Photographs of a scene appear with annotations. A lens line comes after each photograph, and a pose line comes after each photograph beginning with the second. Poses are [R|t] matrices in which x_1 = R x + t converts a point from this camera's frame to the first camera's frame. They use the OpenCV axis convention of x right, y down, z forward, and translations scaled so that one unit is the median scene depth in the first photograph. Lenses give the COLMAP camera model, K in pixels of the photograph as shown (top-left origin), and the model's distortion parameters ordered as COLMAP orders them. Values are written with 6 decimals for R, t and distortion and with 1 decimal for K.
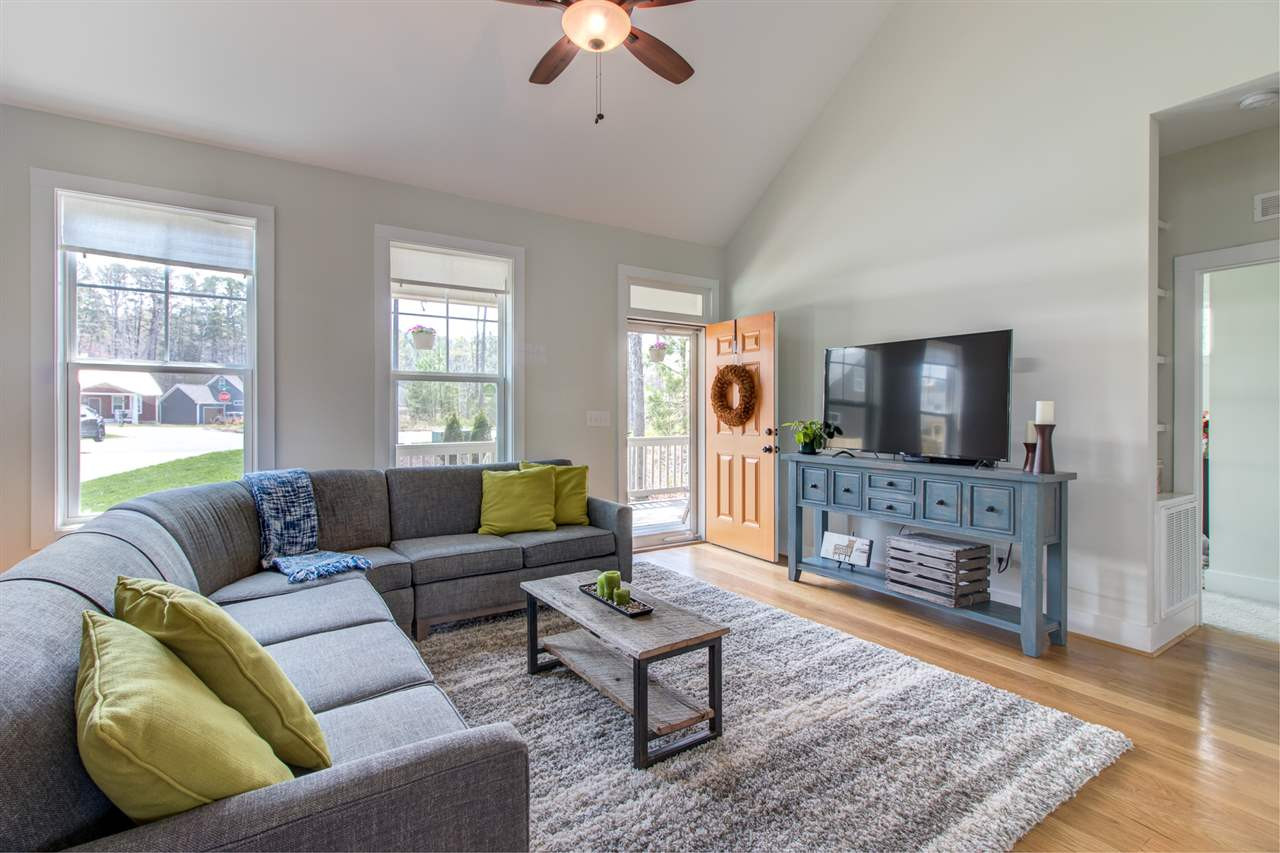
lens RADIAL K [[592.8, 0, 631.0], [0, 592.8, 416.6], [0, 0, 1]] dist [-0.000895, -0.000572]
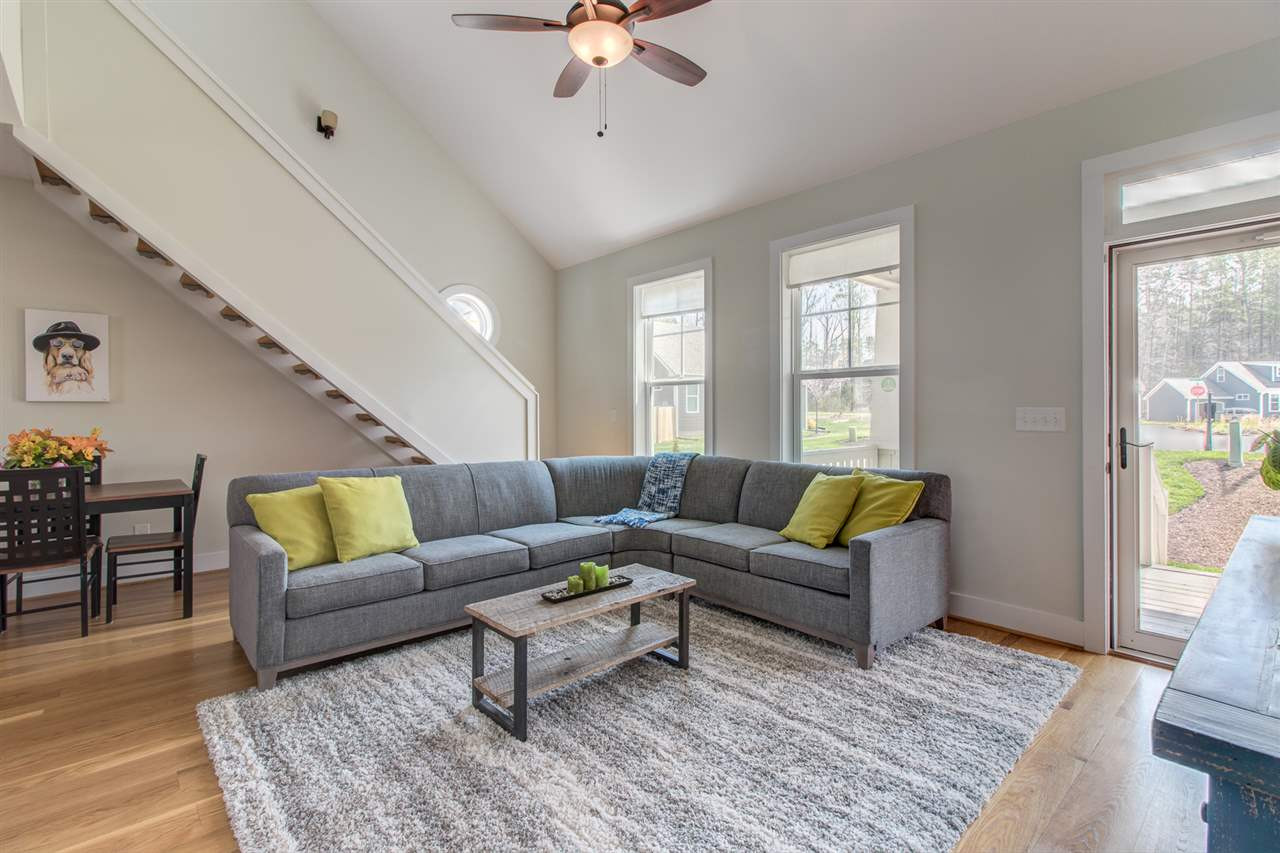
lens RADIAL K [[592.8, 0, 631.0], [0, 592.8, 416.6], [0, 0, 1]] dist [-0.000895, -0.000572]
pose [[0.137174, 0.008881, -0.990507, 0.639533], [-0.003253, 0.999958, 0.008515, -0.003869], [0.990542, 0.002054, 0.137197, 0.583821]]
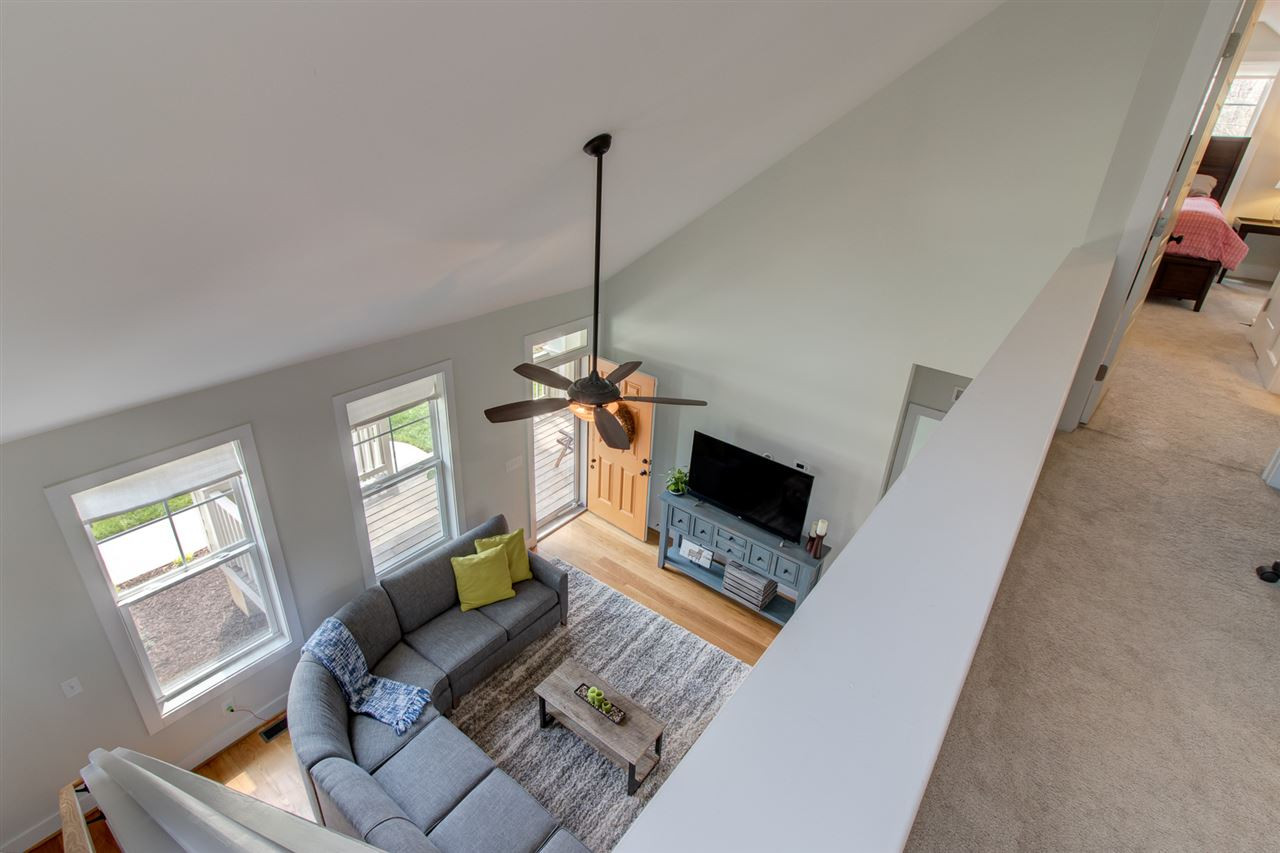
lens RADIAL K [[630.7, 0, 622.2], [0, 630.7, 418.9], [0, 0, 1]] dist [-0.000285, -0.000124]
pose [[0.947571, -0.107604, 0.300882, -0.280592], [-0.037451, 0.897711, 0.438990, -0.824018], [-0.317342, -0.427242, 0.846616, -0.172506]]
